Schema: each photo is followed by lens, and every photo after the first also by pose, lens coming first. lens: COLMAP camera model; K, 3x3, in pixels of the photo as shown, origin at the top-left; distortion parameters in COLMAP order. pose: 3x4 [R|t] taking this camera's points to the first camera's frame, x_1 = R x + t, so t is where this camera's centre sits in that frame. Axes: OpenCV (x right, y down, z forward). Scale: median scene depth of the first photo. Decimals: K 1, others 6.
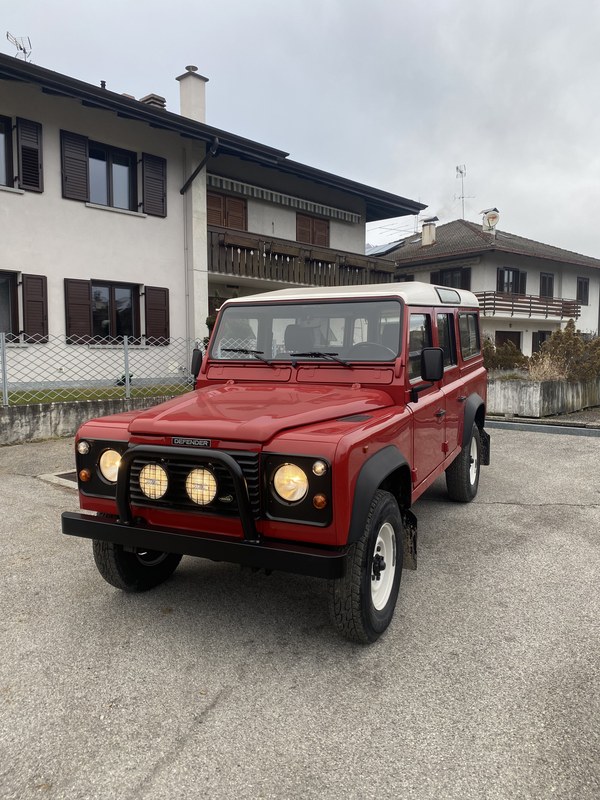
lens RADIAL K [[651.3, 0, 300.0], [0, 651.3, 400.0], [0, 0, 1]] dist [0.176014, -0.001290]
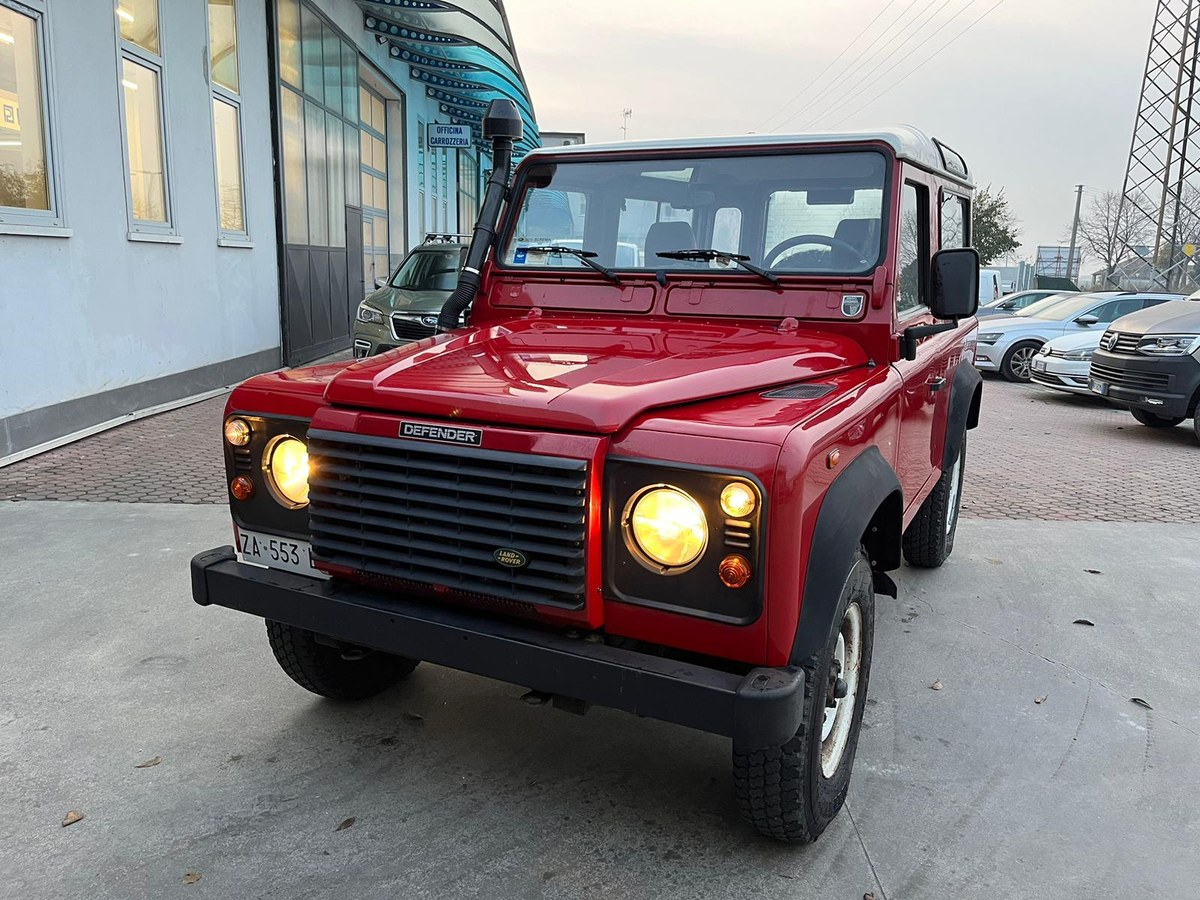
lens RADIAL K [[977.0, 0, 600.0], [0, 977.0, 450.0], [0, 0, 1]] dist [0.176014, -0.001290]
pose [[0.999228, 0.030542, -0.024692, -0.039791], [-0.027985, 0.994794, 0.097989, 0.005039], [0.027556, -0.097223, 0.994881, 0.265994]]
